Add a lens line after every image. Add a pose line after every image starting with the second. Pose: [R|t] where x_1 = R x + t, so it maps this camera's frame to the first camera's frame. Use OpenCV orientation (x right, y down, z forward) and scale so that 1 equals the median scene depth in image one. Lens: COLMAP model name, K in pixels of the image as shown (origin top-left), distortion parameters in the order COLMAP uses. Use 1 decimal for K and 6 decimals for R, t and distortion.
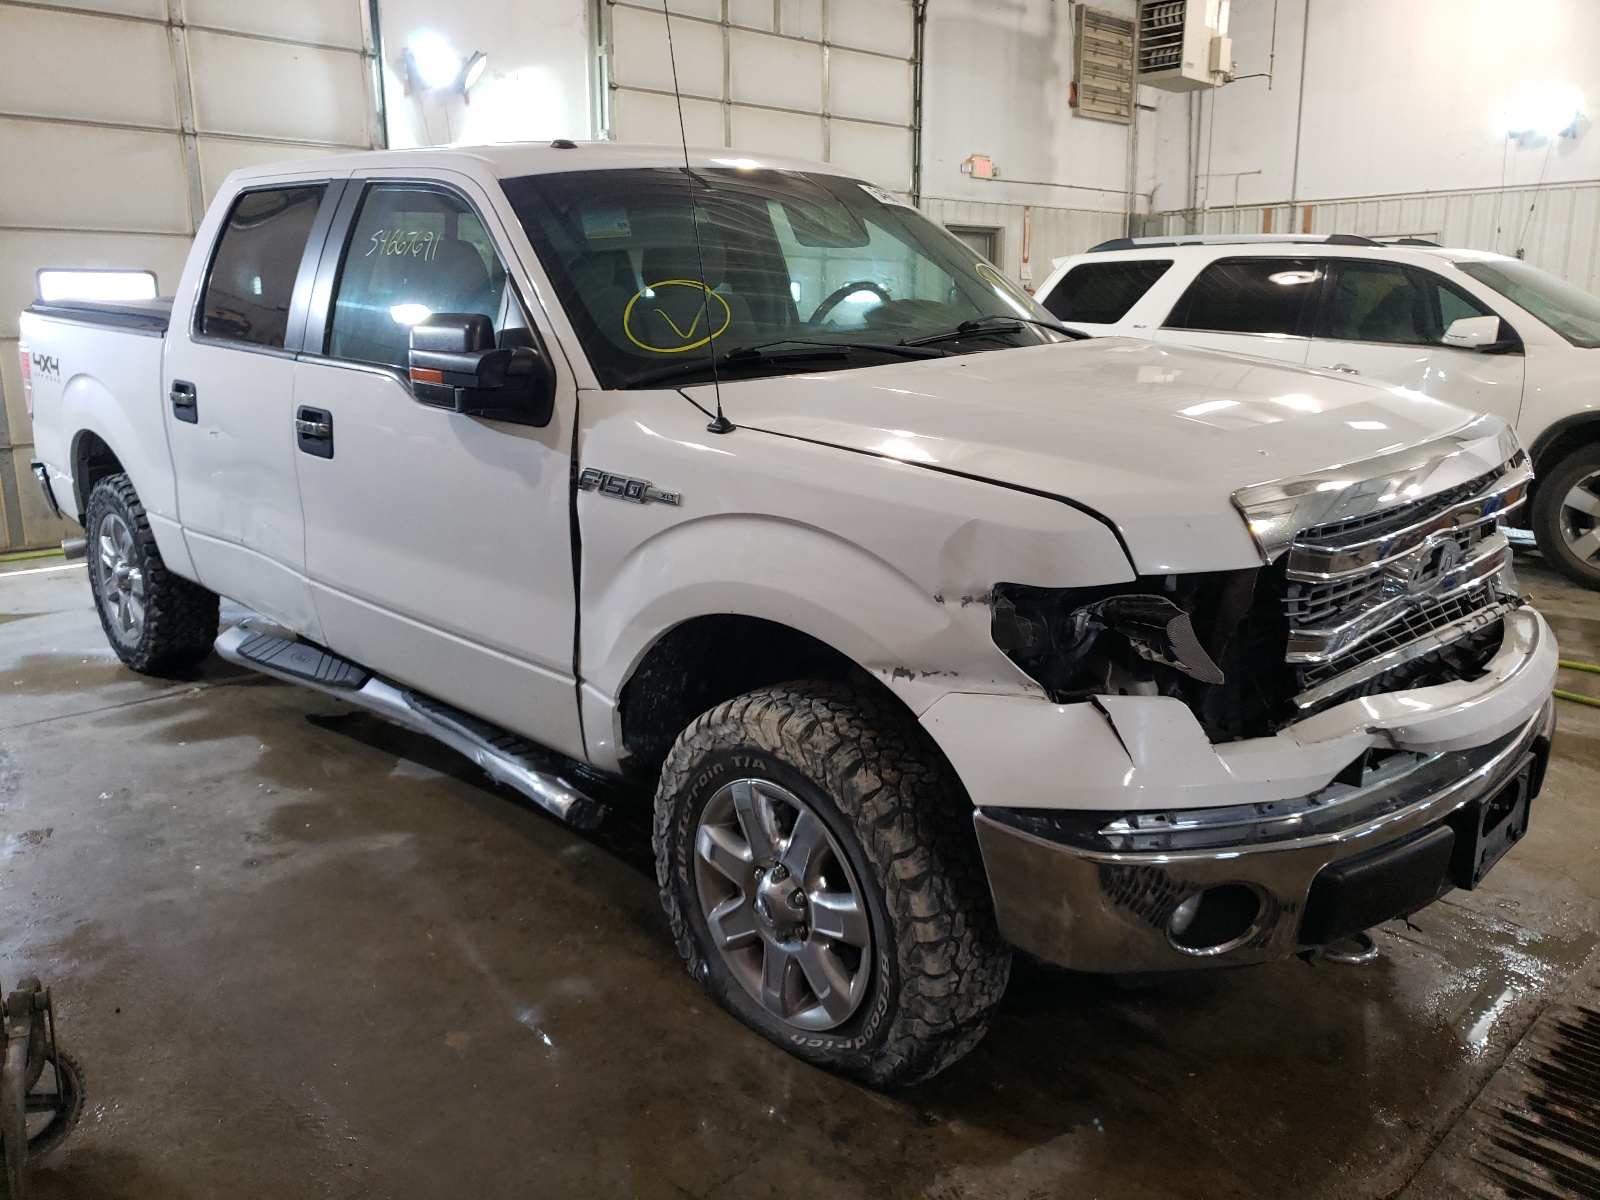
lens RADIAL K [[1241.3, 0, 803.7], [0, 1241.3, 585.5], [0, 0, 1]] dist [0.019351, -0.001802]
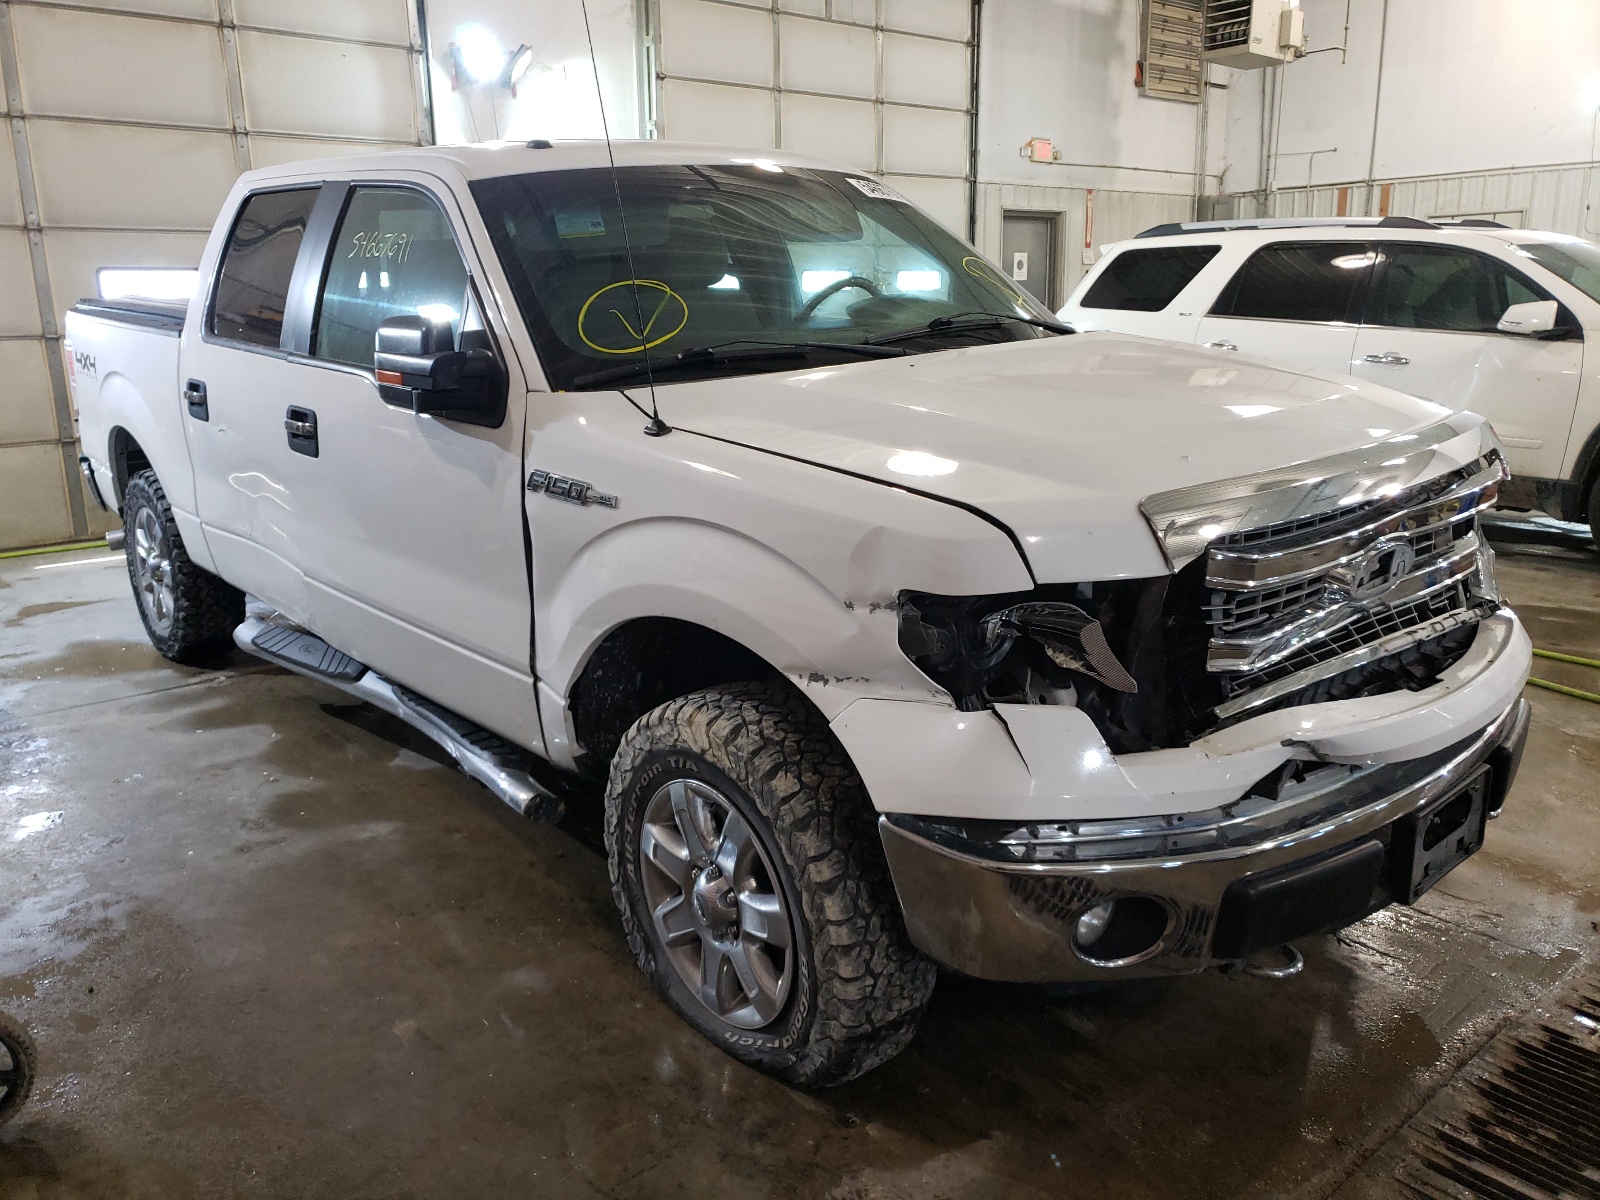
lens RADIAL K [[1239.1, 0, 800.0], [0, 1239.1, 600.0], [0, 0, 1]] dist [0.023075, -0.001245]
pose [[0.997959, 0.006532, -0.063524, 0.099065], [-0.005163, 0.999751, 0.021697, -0.010793], [0.063650, -0.021325, 0.997744, 0.003133]]
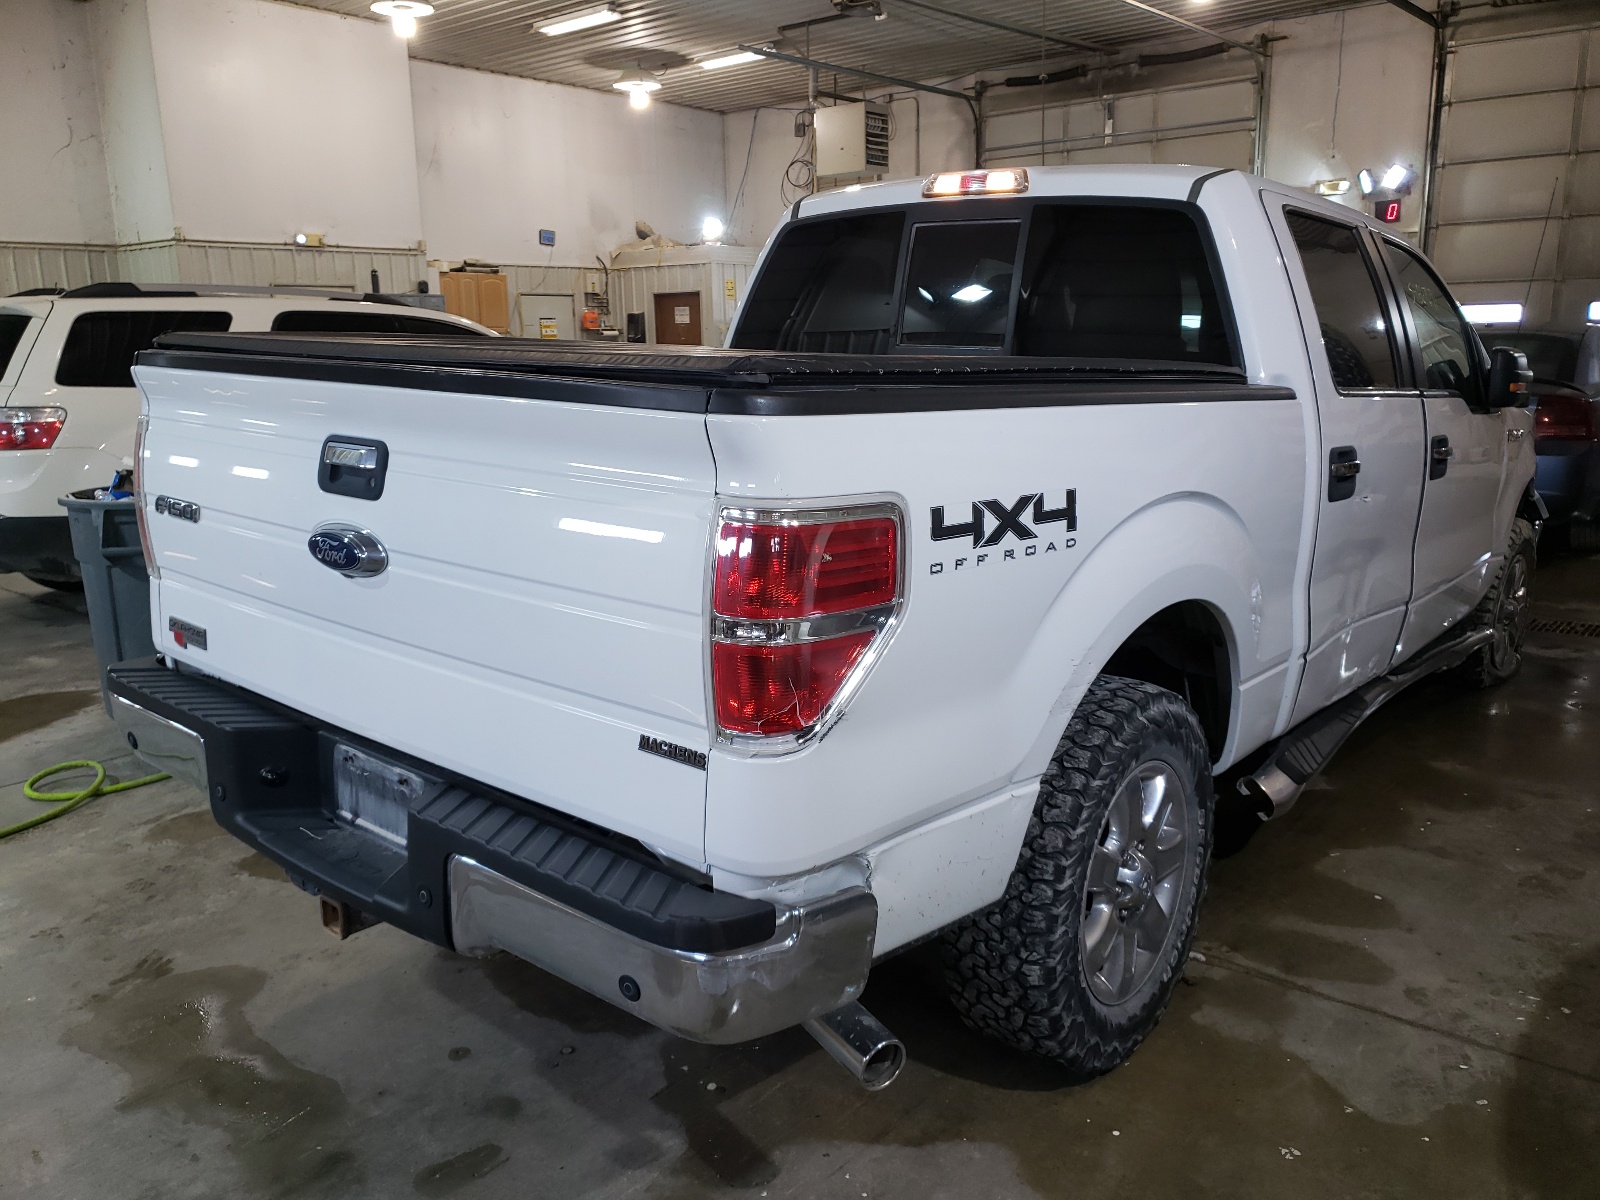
lens RADIAL K [[1239.1, 0, 800.0], [0, 1239.1, 600.0], [0, 0, 1]] dist [0.023075, -0.001245]
pose [[-0.079029, -0.208744, 0.974772, -1.828337], [0.239119, 0.945313, 0.221822, -0.480706], [-0.967769, 0.250617, -0.024793, 2.018854]]
